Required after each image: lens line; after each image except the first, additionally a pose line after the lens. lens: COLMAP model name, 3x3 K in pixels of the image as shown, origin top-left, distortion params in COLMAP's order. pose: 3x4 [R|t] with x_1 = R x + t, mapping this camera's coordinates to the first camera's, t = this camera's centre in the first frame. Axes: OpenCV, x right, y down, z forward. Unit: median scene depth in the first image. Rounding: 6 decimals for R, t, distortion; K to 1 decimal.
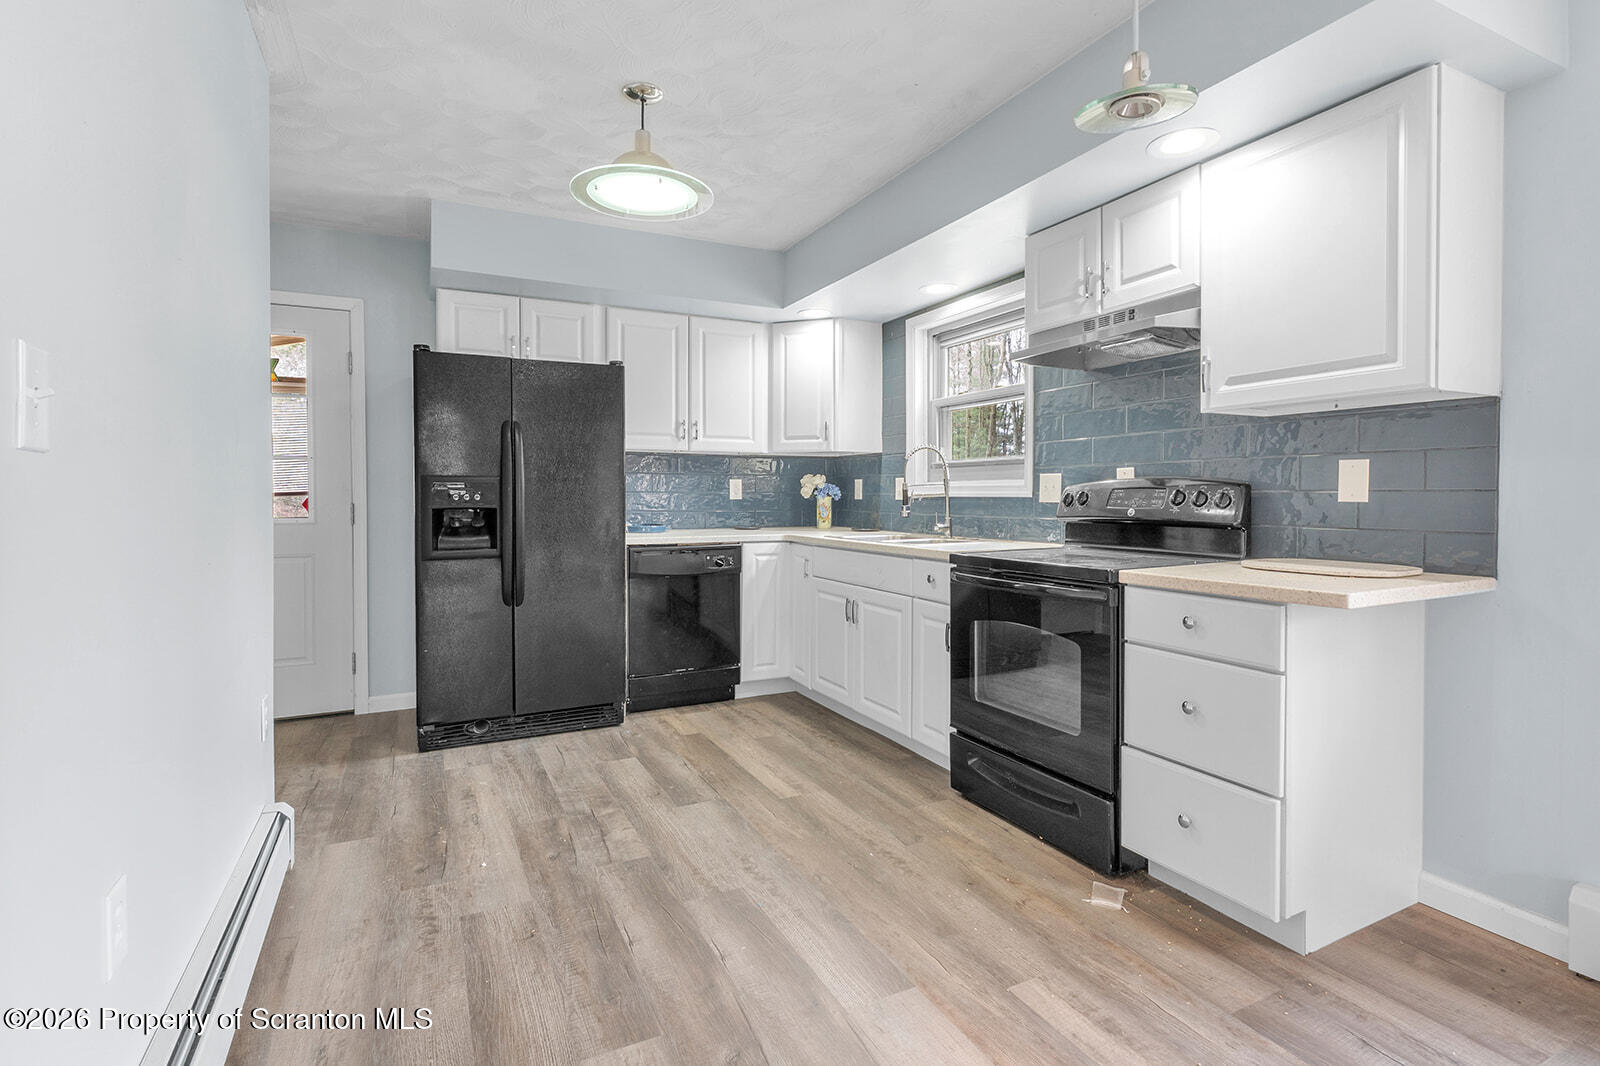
lens RADIAL K [[751.1, 0, 750.6], [0, 751.1, 500.9], [0, 0, 1]] dist [0.006789, -0.004189]
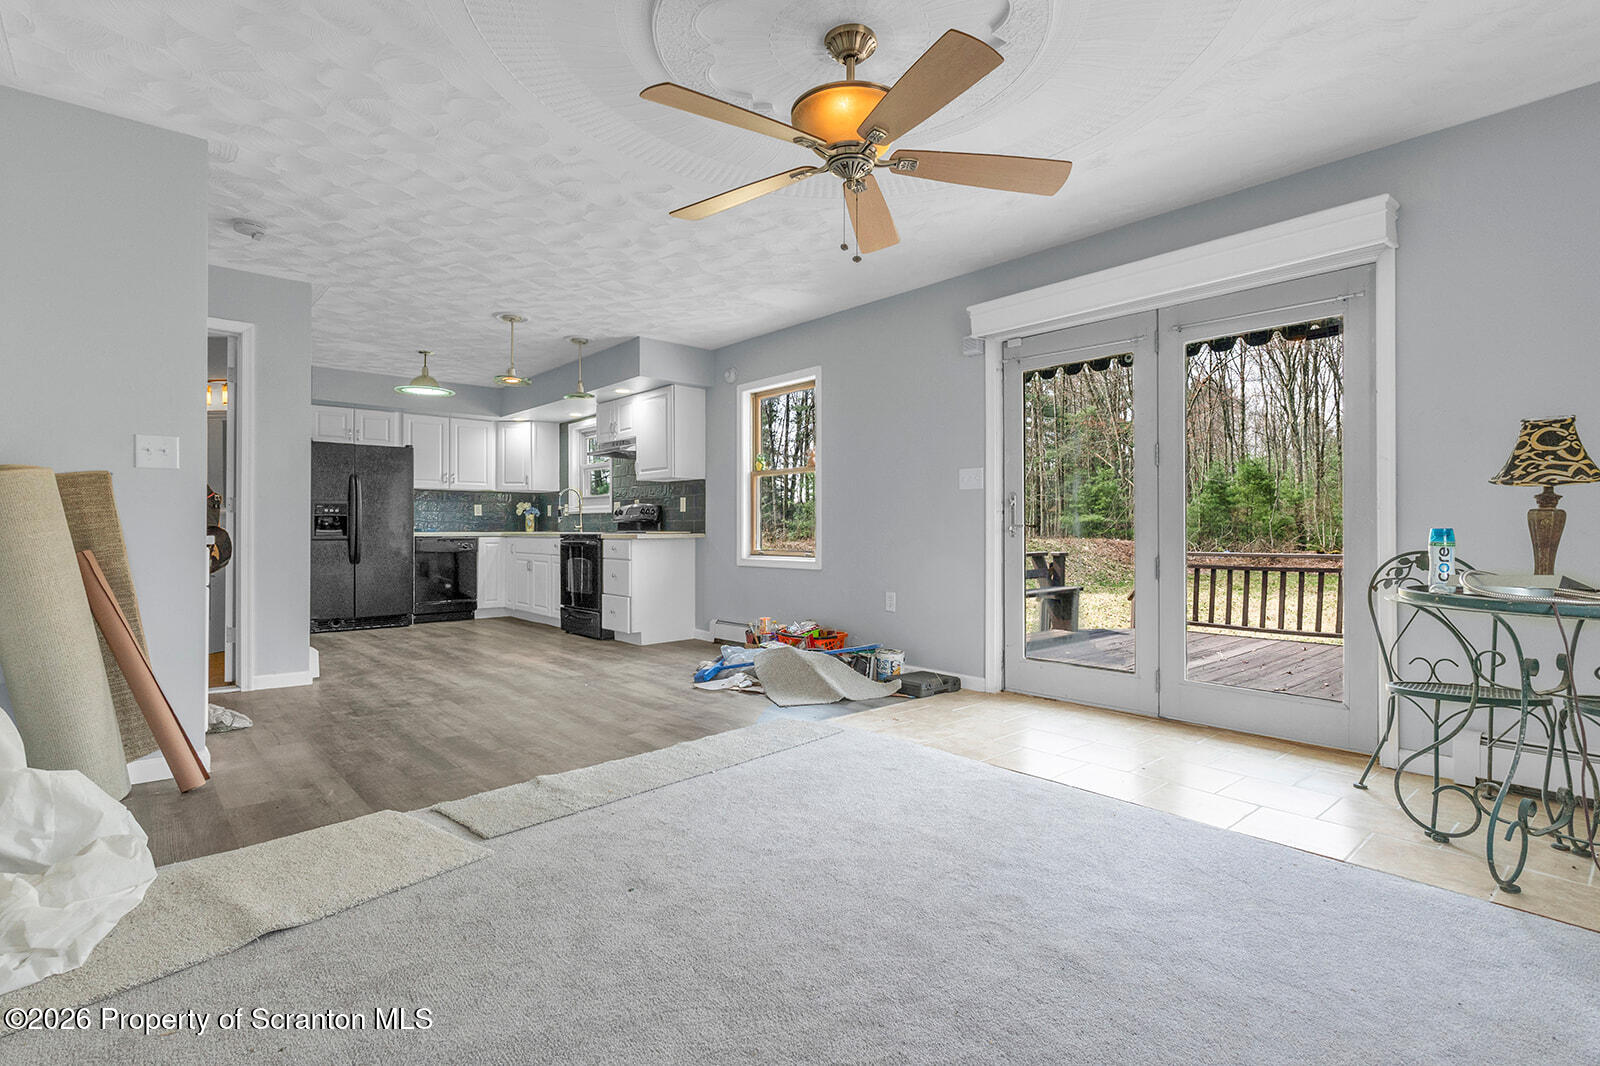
lens RADIAL K [[751.1, 0, 779.2], [0, 751.1, 531.6], [0, 0, 1]] dist [0.006789, -0.004189]
pose [[0.955156, 0.000519, 0.296103, 0.187018], [0.001062, 0.999986, -0.005181, 0.064169], [-0.296101, 0.005263, 0.955142, -1.324147]]
